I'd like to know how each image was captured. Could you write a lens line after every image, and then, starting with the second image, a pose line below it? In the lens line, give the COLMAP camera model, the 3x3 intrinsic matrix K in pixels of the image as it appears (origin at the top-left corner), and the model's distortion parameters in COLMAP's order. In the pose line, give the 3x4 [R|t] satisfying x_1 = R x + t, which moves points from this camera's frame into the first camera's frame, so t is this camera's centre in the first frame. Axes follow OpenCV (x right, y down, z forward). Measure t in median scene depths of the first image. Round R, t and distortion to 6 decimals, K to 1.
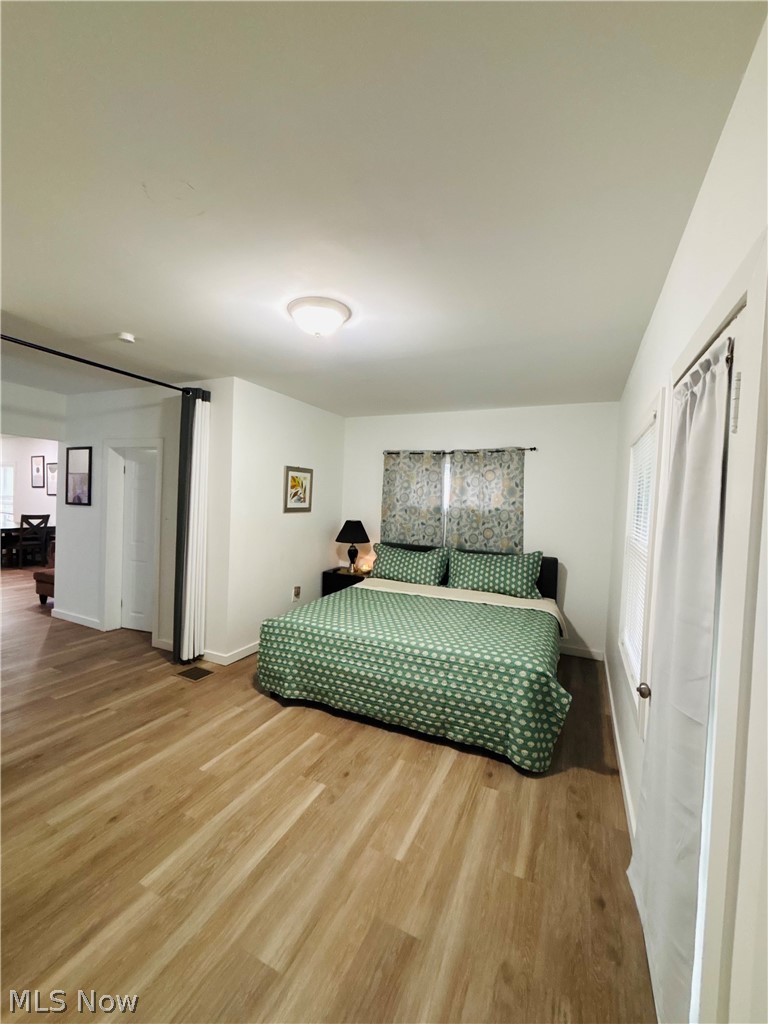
lens RADIAL K [[414.3, 0, 384.0], [0, 414.3, 512.0], [0, 0, 1]] dist [-0.000758, 0.000000]
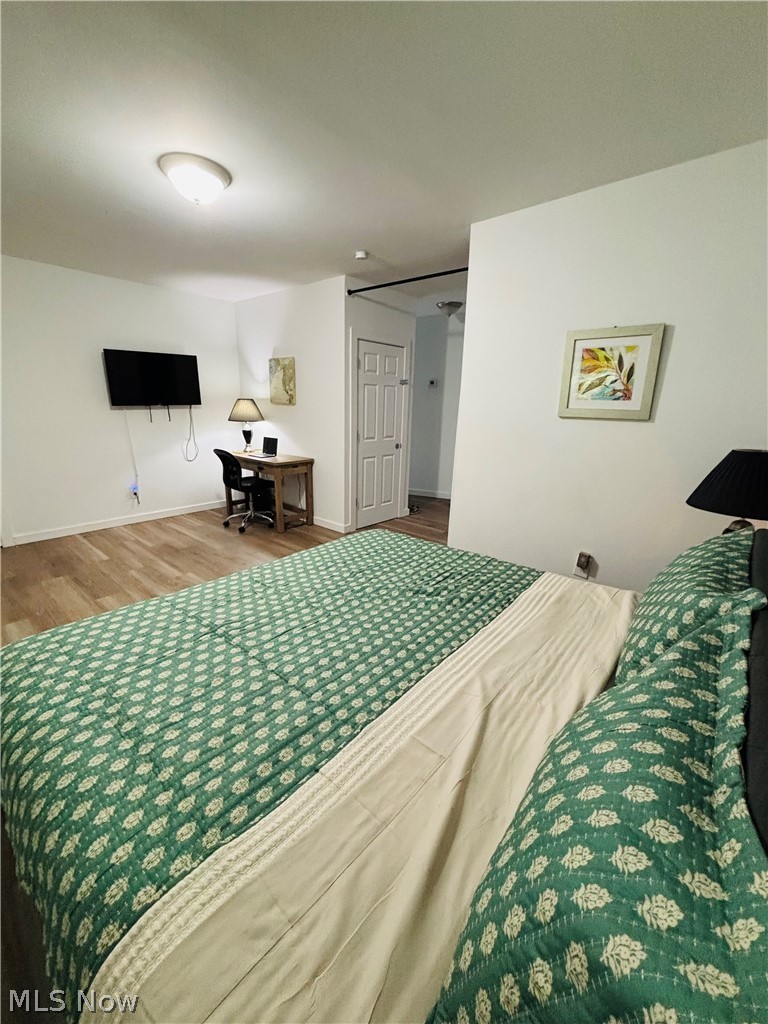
lens RADIAL K [[410.2, 0, 384.0], [0, 410.2, 512.0], [0, 0, 1]] dist [0.000995, 0.000028]
pose [[-0.274268, 0.213365, -0.937685, 0.356751], [-0.059699, 0.969417, 0.238047, 0.006493], [0.959798, 0.121267, -0.253143, 0.821138]]
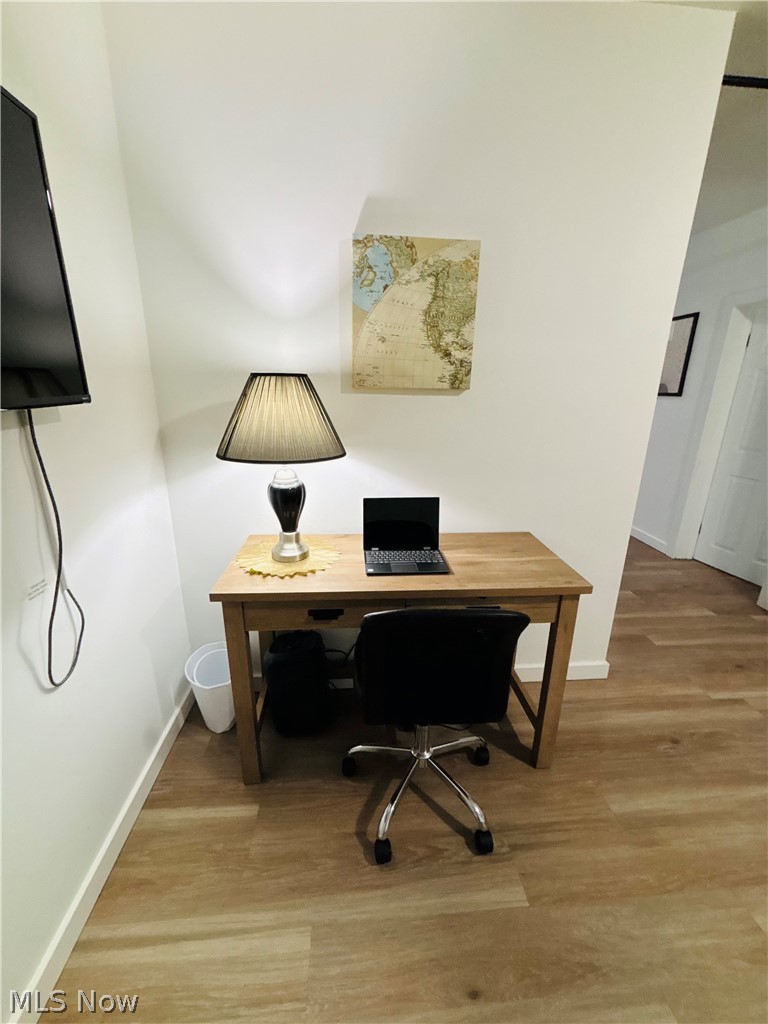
lens RADIAL K [[414.3, 0, 384.0], [0, 414.3, 512.0], [0, 0, 1]] dist [-0.000758, 0.000000]
pose [[0.496687, 0.224318, -0.838441, -0.274280], [-0.024358, 0.969246, 0.244884, 0.017084], [0.867588, -0.101208, 0.486876, 0.120003]]
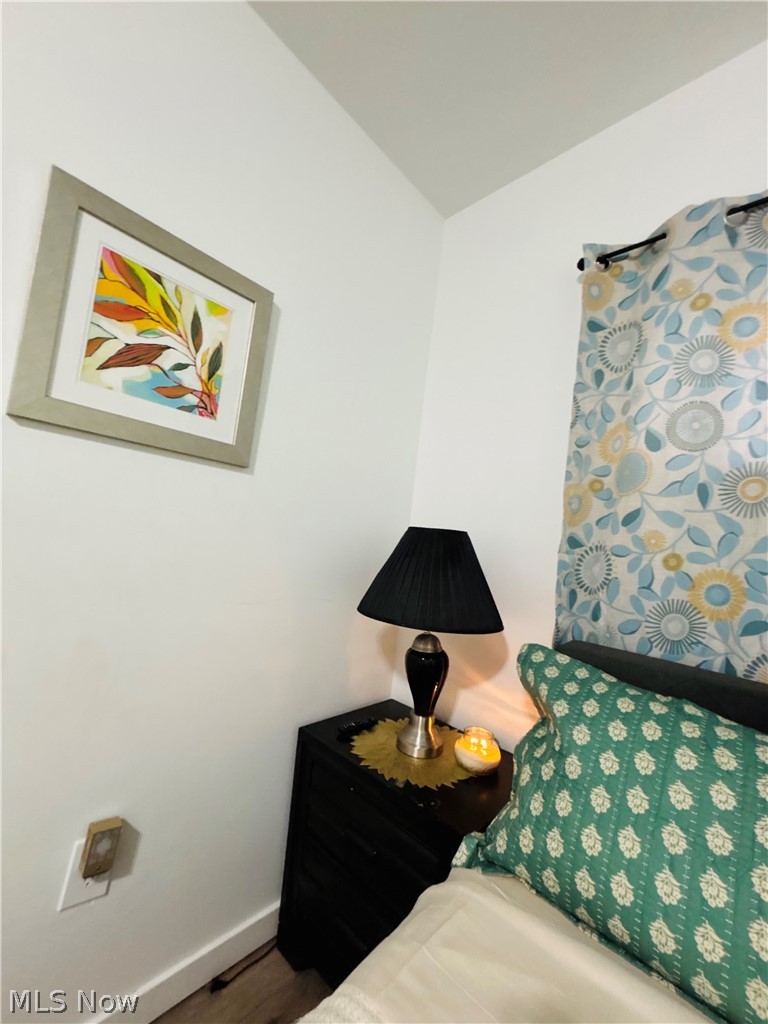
lens RADIAL K [[429.4, 0, 384.0], [0, 429.4, 512.0], [0, 0, 1]] dist [-0.000960, -0.000070]
pose [[0.949633, 0.046343, -0.309919, -0.026957], [-0.088406, 0.988451, -0.123082, 0.044793], [0.300635, 0.144282, 0.942763, 0.779966]]
